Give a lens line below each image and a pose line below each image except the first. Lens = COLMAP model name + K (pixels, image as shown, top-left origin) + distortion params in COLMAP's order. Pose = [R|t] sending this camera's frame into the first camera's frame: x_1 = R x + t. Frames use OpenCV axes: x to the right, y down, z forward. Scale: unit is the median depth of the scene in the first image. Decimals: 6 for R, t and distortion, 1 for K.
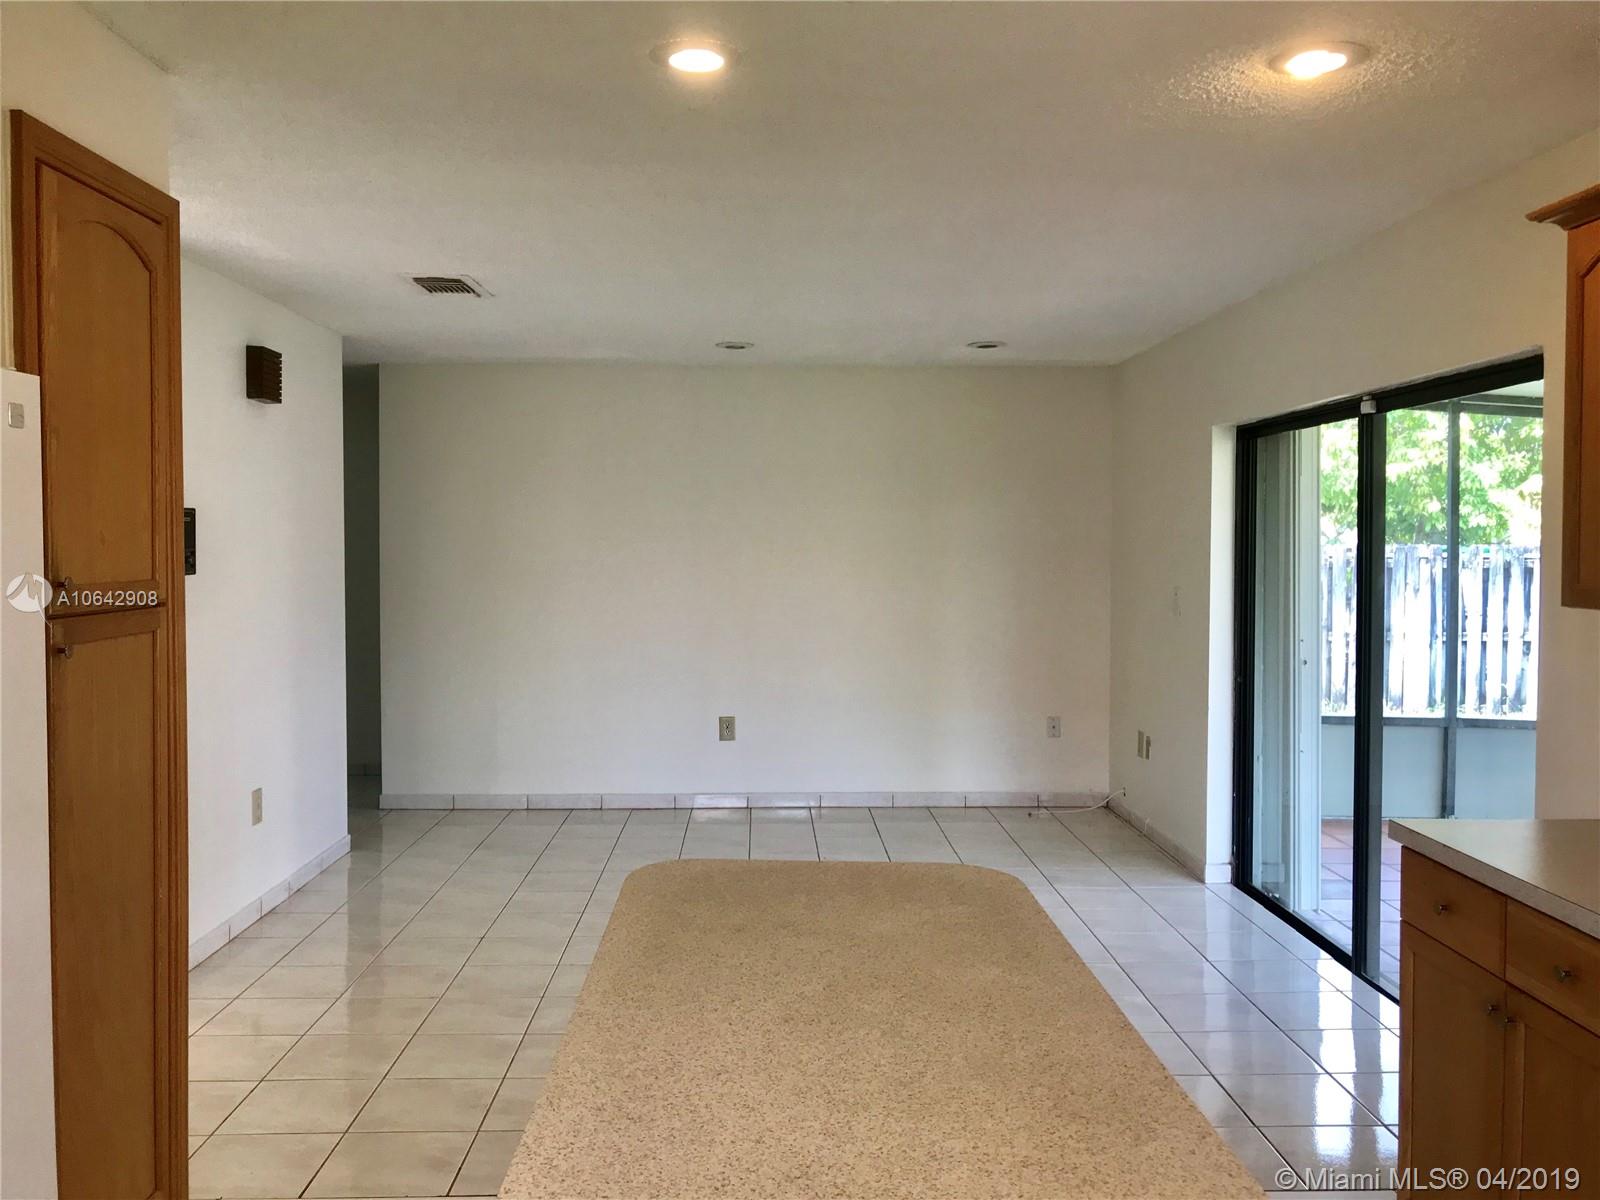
lens RADIAL K [[1336.5, 0, 800.7], [0, 1336.5, 574.6], [0, 0, 1]] dist [0.011865, -0.003710]
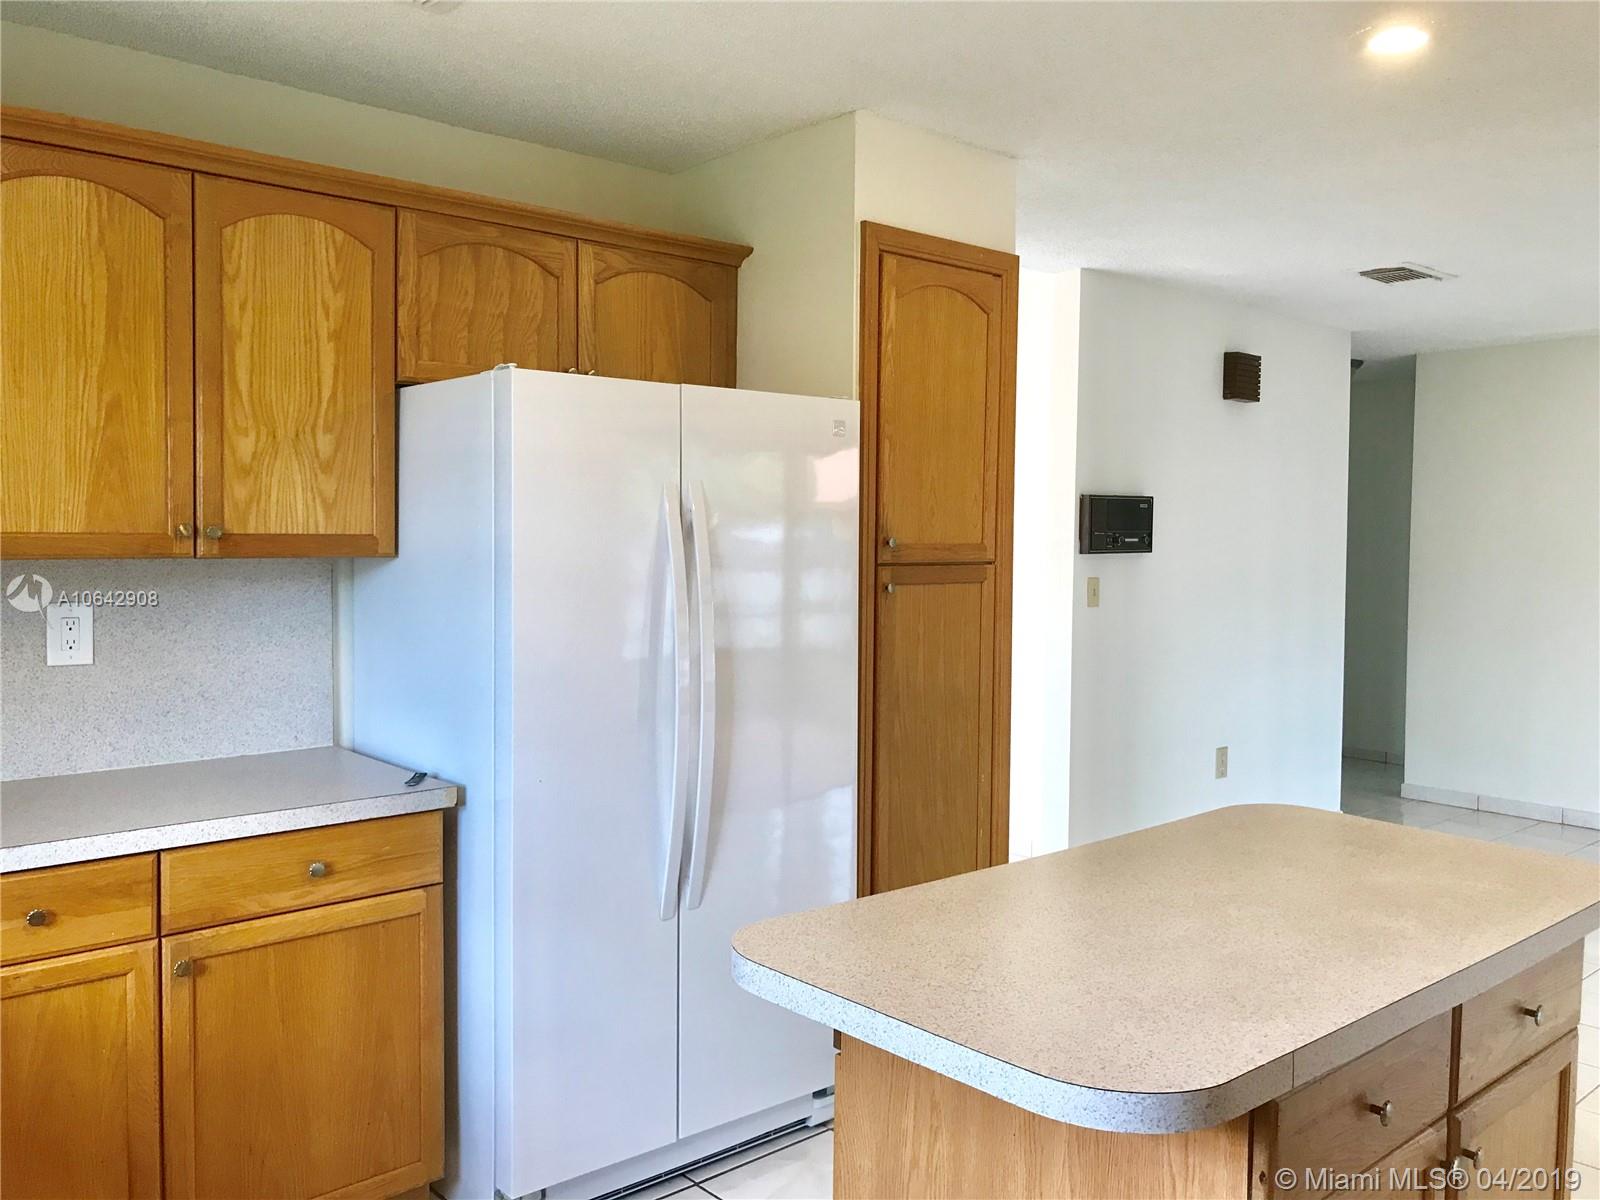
lens RADIAL K [[1319.6, 0, 764.7], [0, 1319.6, 587.3], [0, 0, 1]] dist [-0.001532, -0.005207]
pose [[0.638176, 0.038800, -0.768912, 0.163423], [-0.031089, 0.999213, 0.024618, 0.008859], [0.769263, 0.008194, 0.638880, -0.003807]]
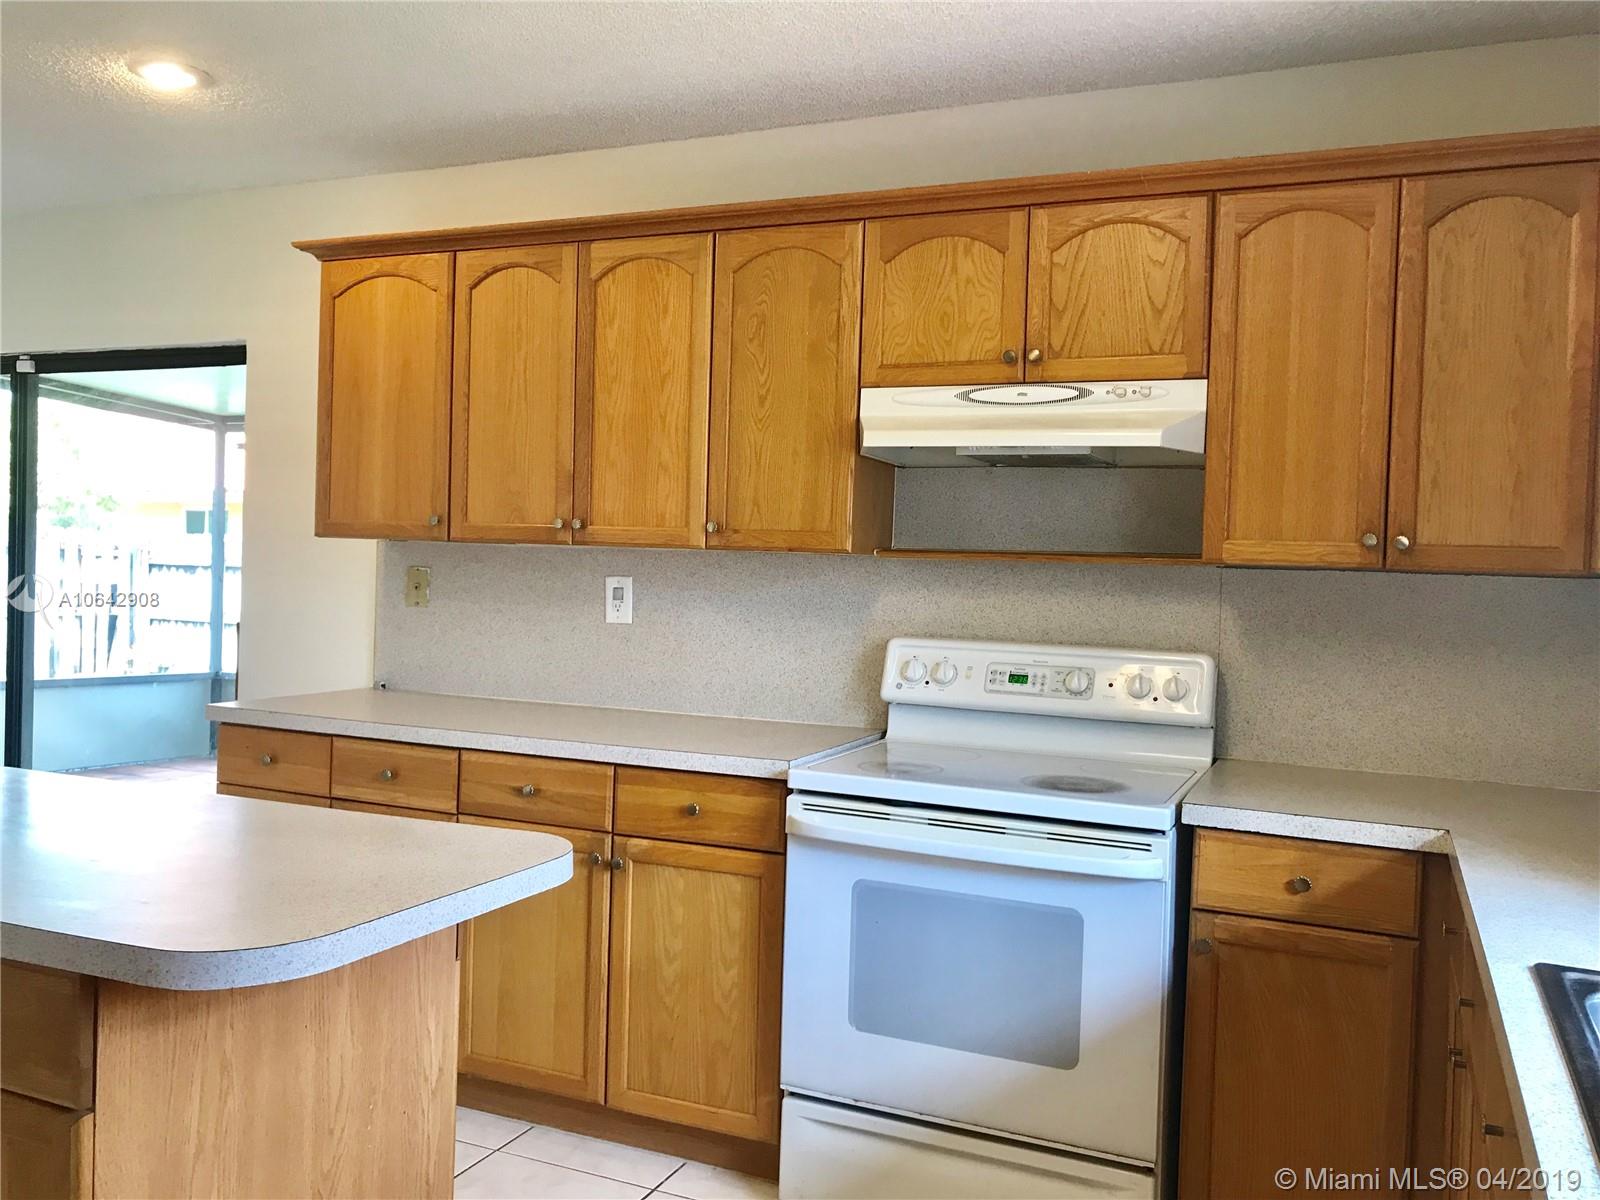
lens RADIAL K [[1336.5, 0, 800.7], [0, 1336.5, 574.6], [0, 0, 1]] dist [0.011865, -0.003710]
pose [[0.436344, -0.002550, 0.899776, -0.194400], [-0.003800, 0.999982, 0.004677, 0.023543], [-0.899772, -0.005460, 0.436327, -0.009930]]
